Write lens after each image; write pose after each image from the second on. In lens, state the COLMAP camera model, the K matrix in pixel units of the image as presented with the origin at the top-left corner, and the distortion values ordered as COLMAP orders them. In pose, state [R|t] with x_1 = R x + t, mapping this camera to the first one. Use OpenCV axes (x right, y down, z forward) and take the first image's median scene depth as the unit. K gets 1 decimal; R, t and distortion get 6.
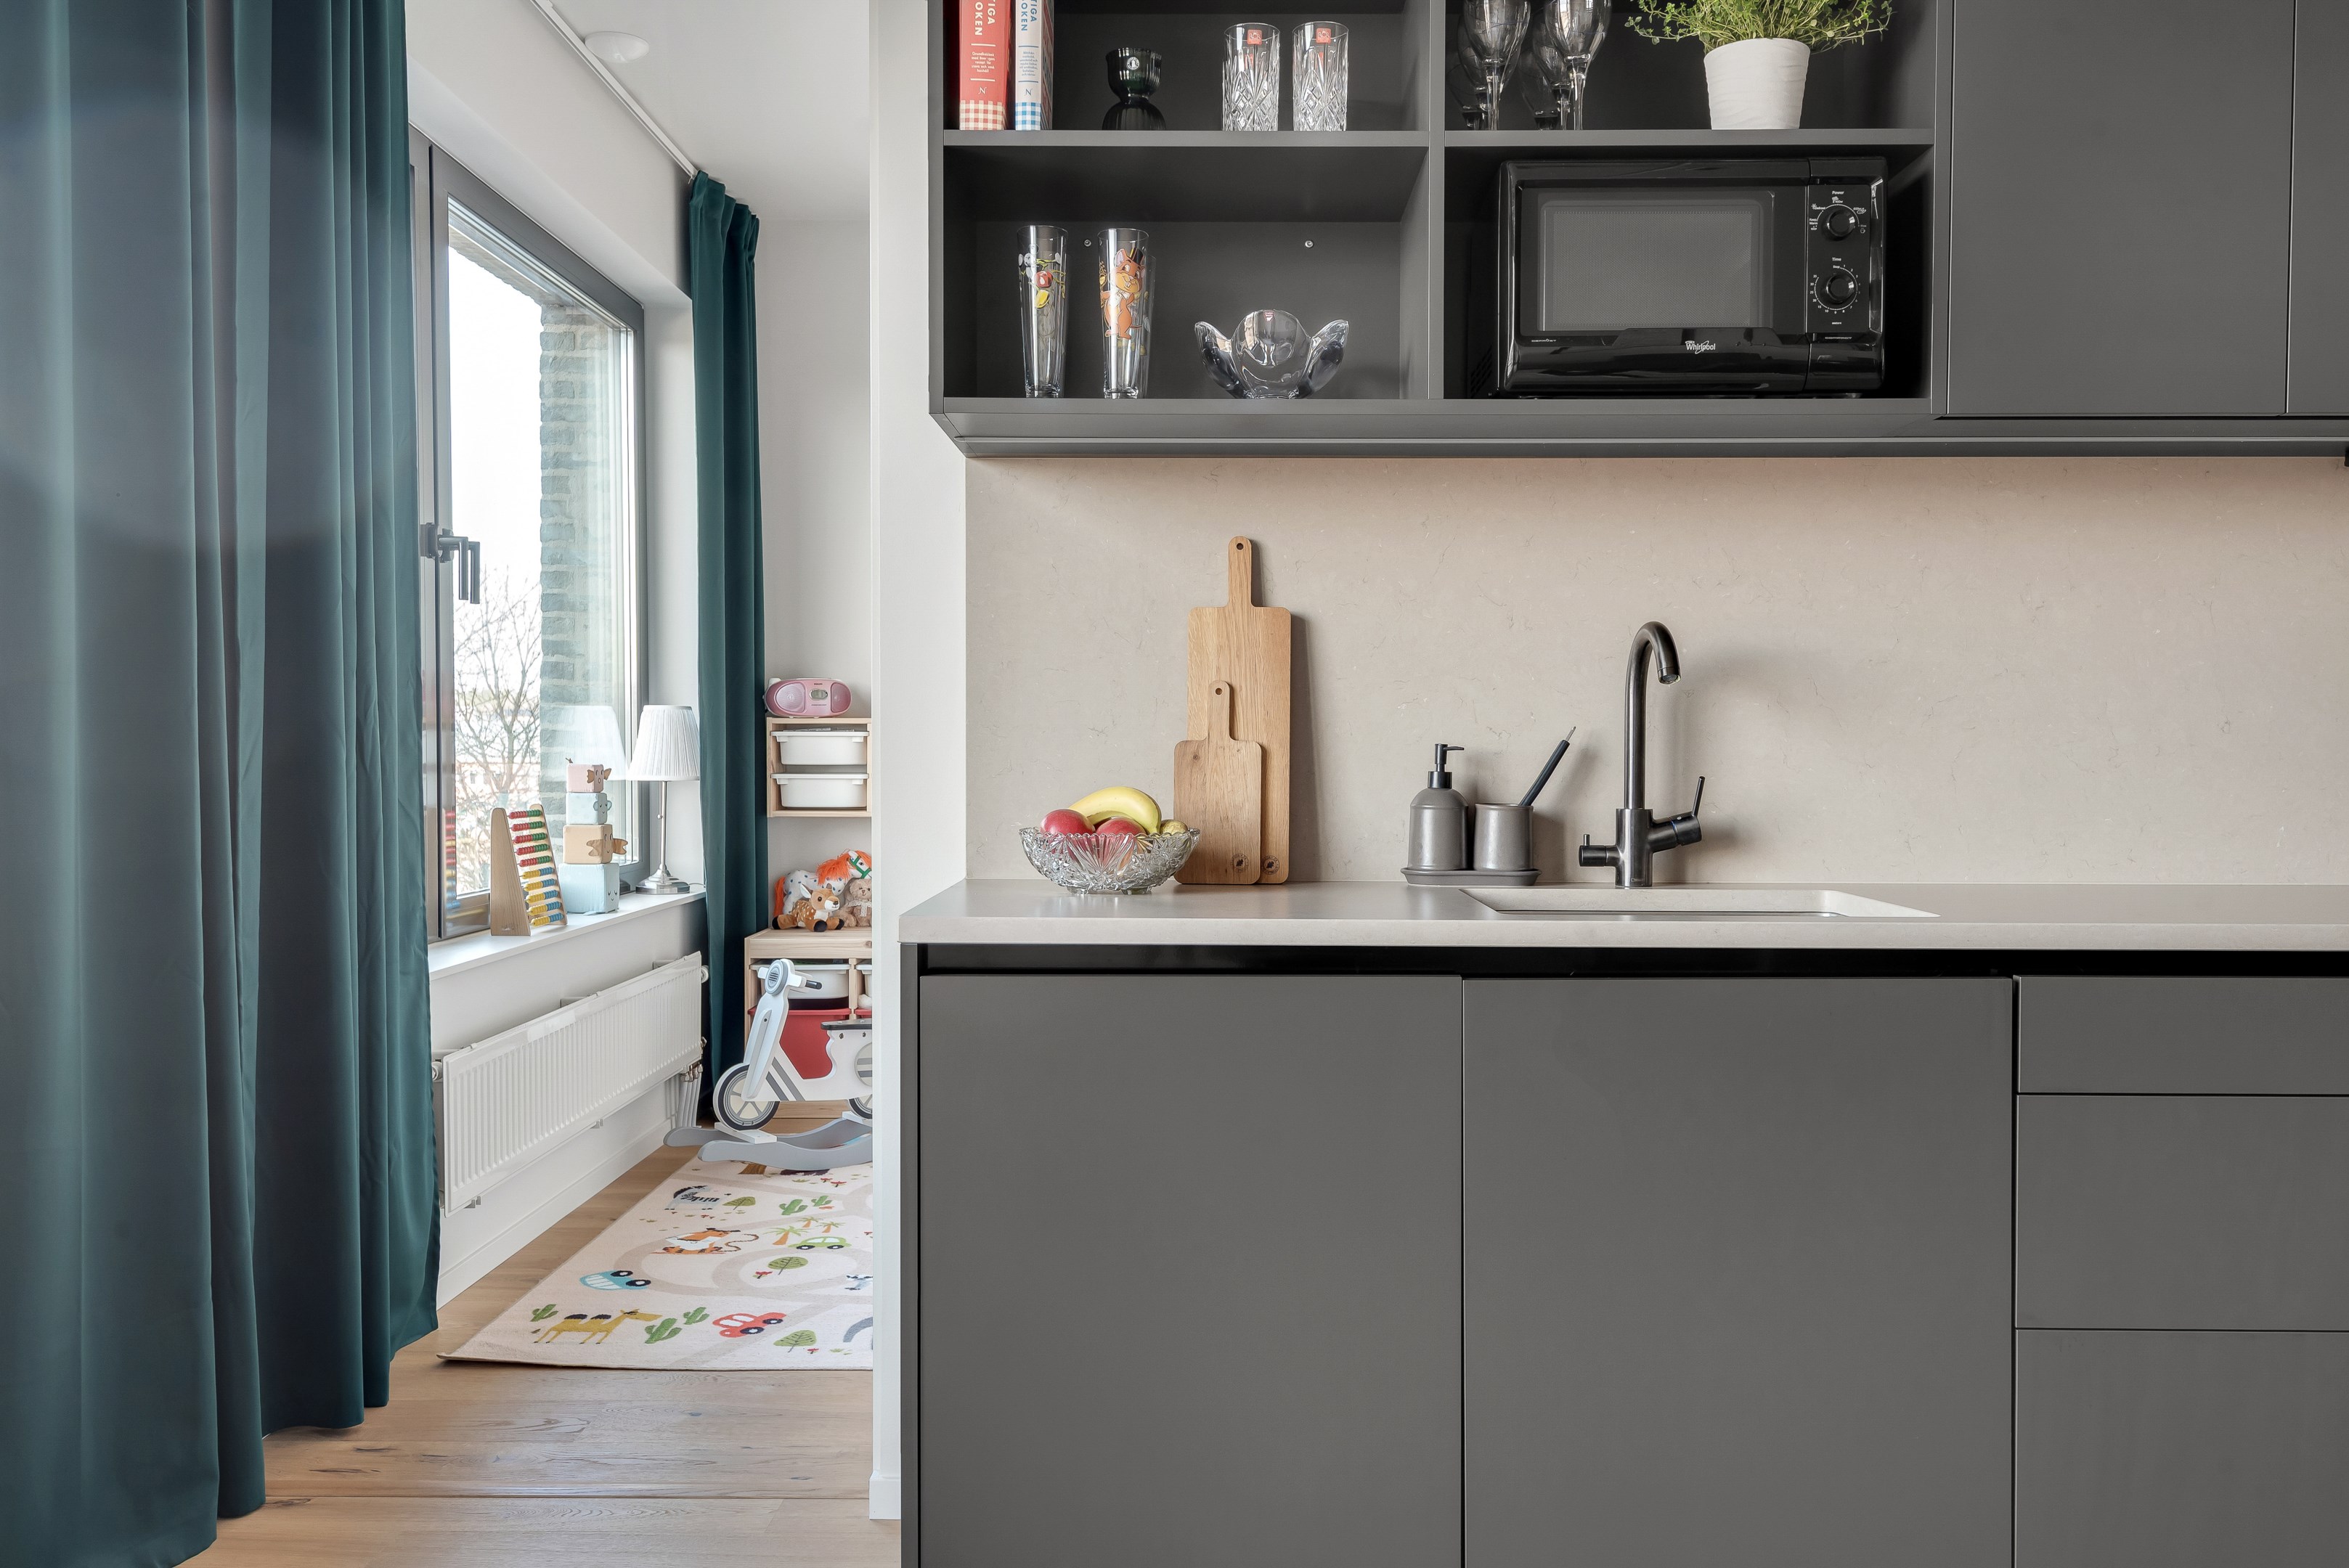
lens RADIAL K [[1960.7, 0, 1183.9], [0, 1960.7, 797.2], [0, 0, 1]] dist [0.050552, -0.005277]
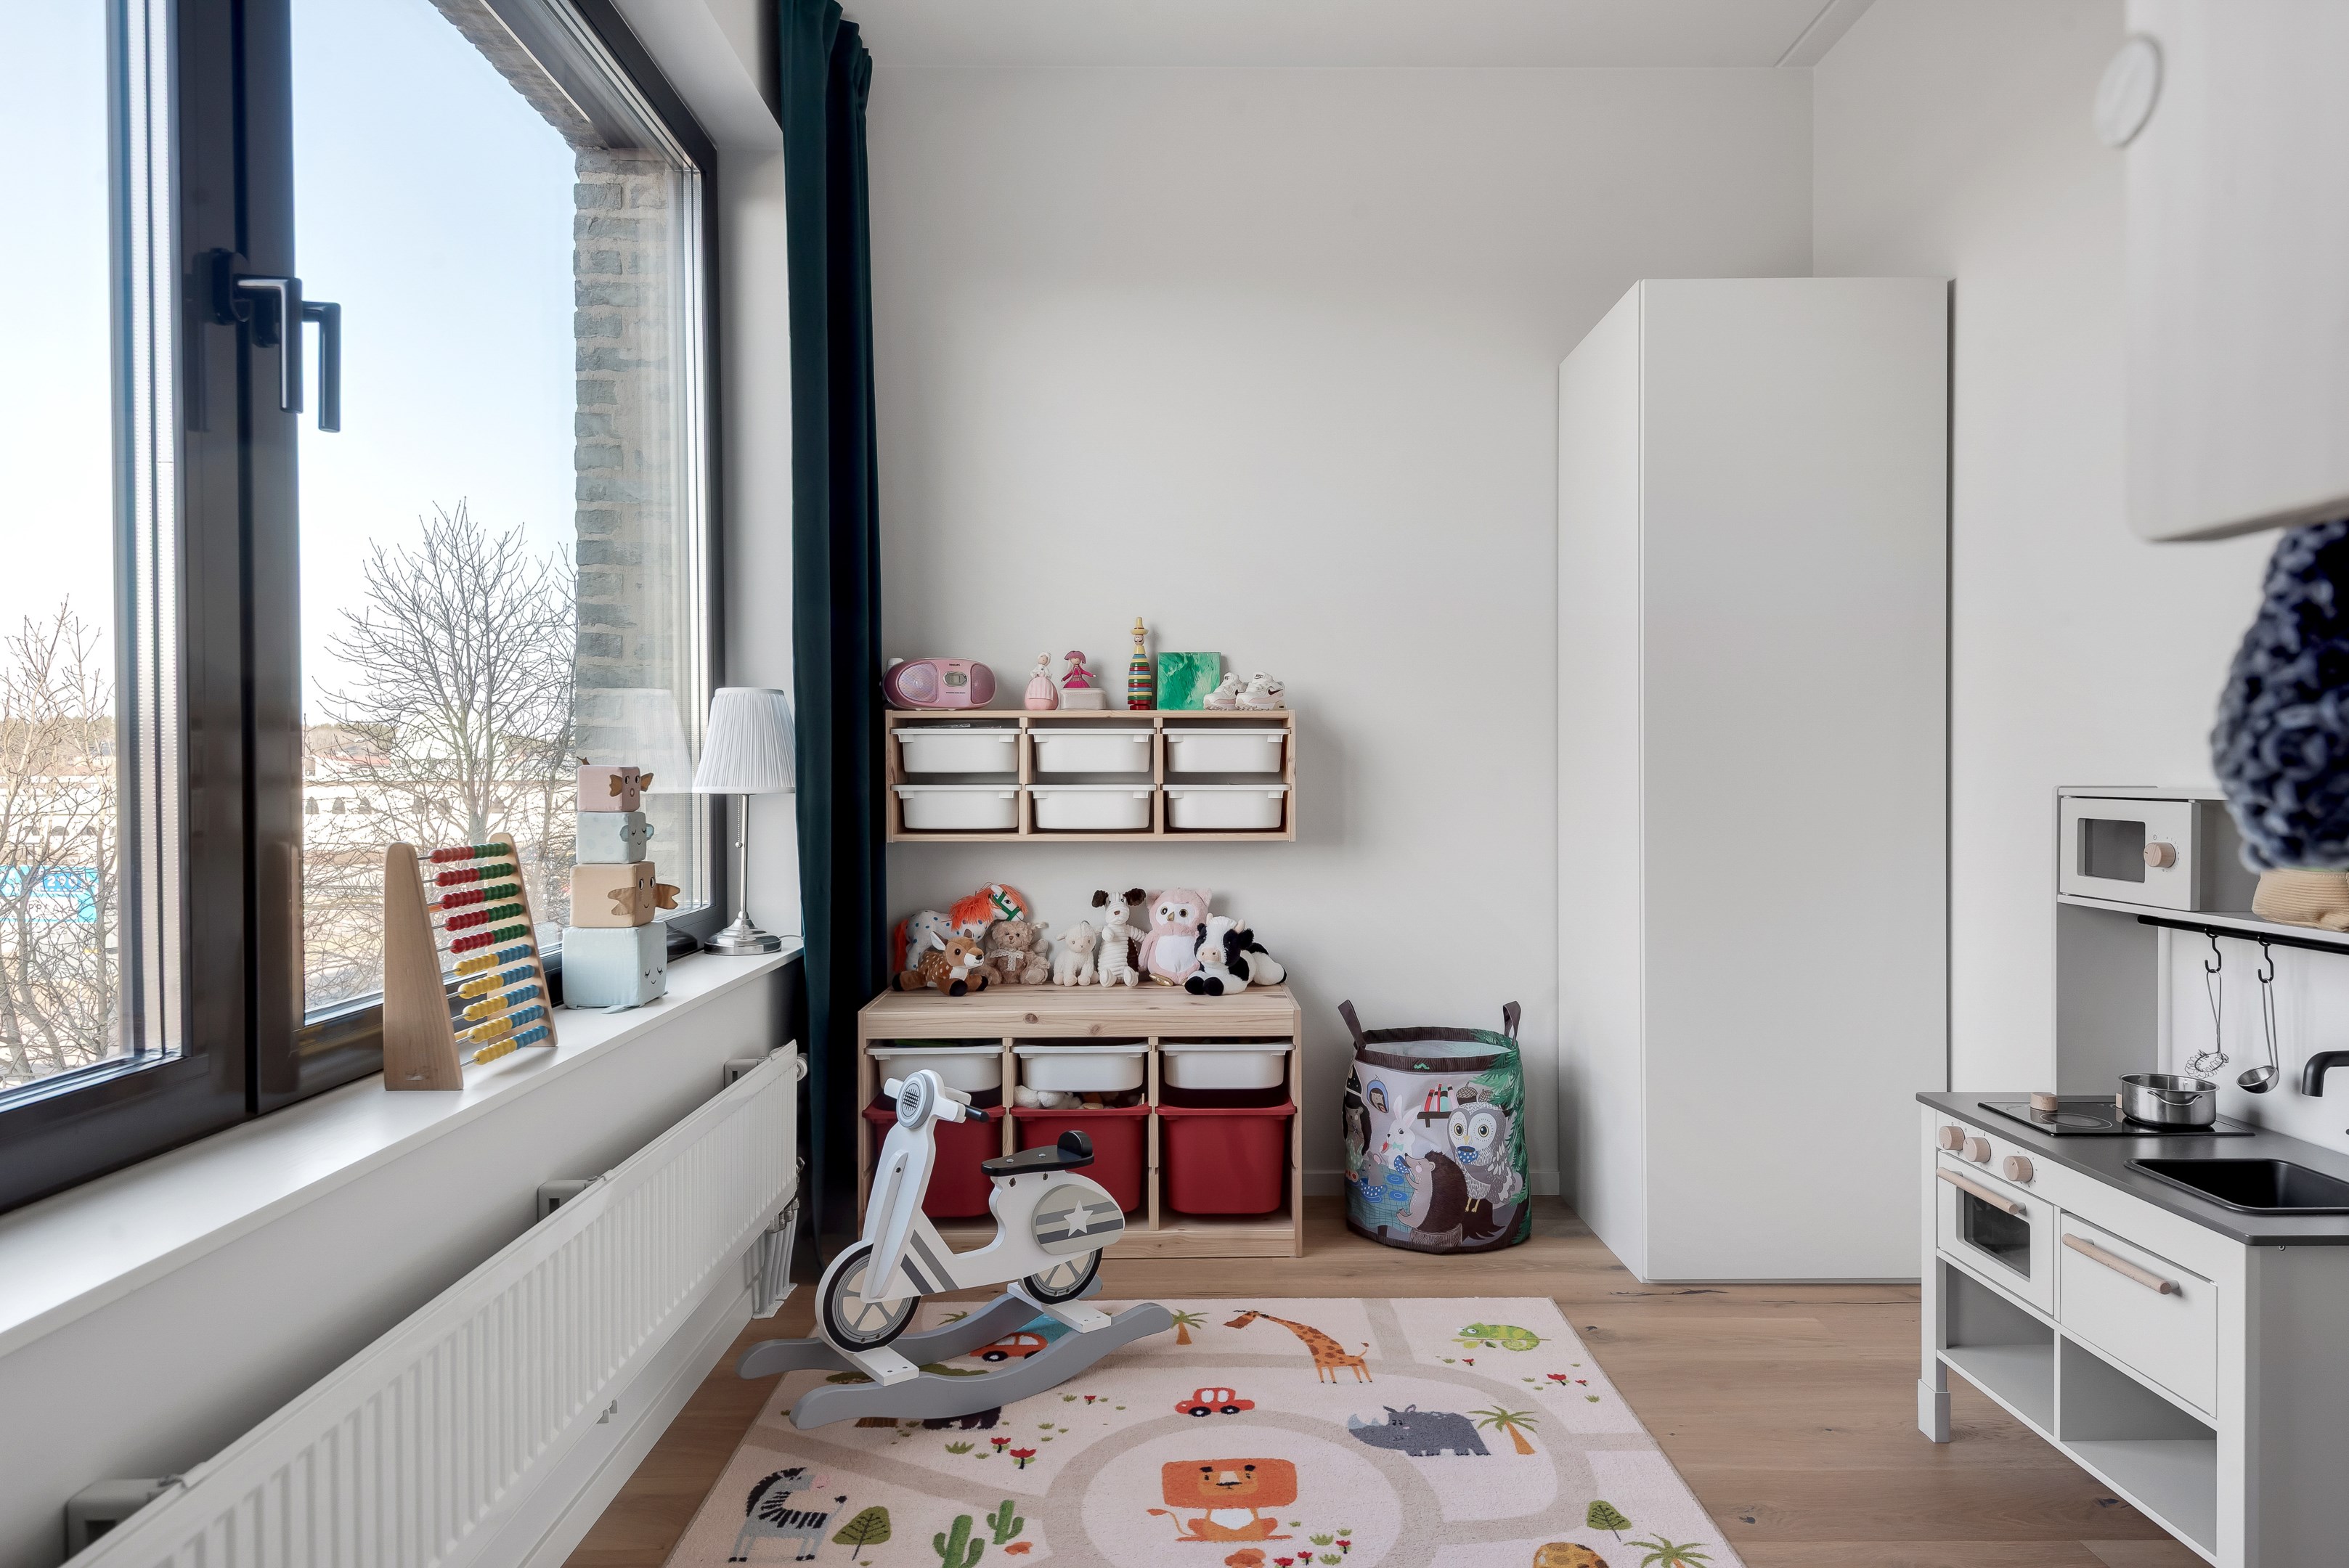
lens RADIAL K [[1286.6, 0, 1167.2], [0, 1286.6, 790.7], [0, 0, 1]] dist [0.031385, 0.000281]
pose [[0.999341, -0.005132, 0.035924, -0.126125], [0.005693, 0.999863, -0.015518, -0.001485], [-0.035840, 0.015713, 0.999234, 0.519704]]
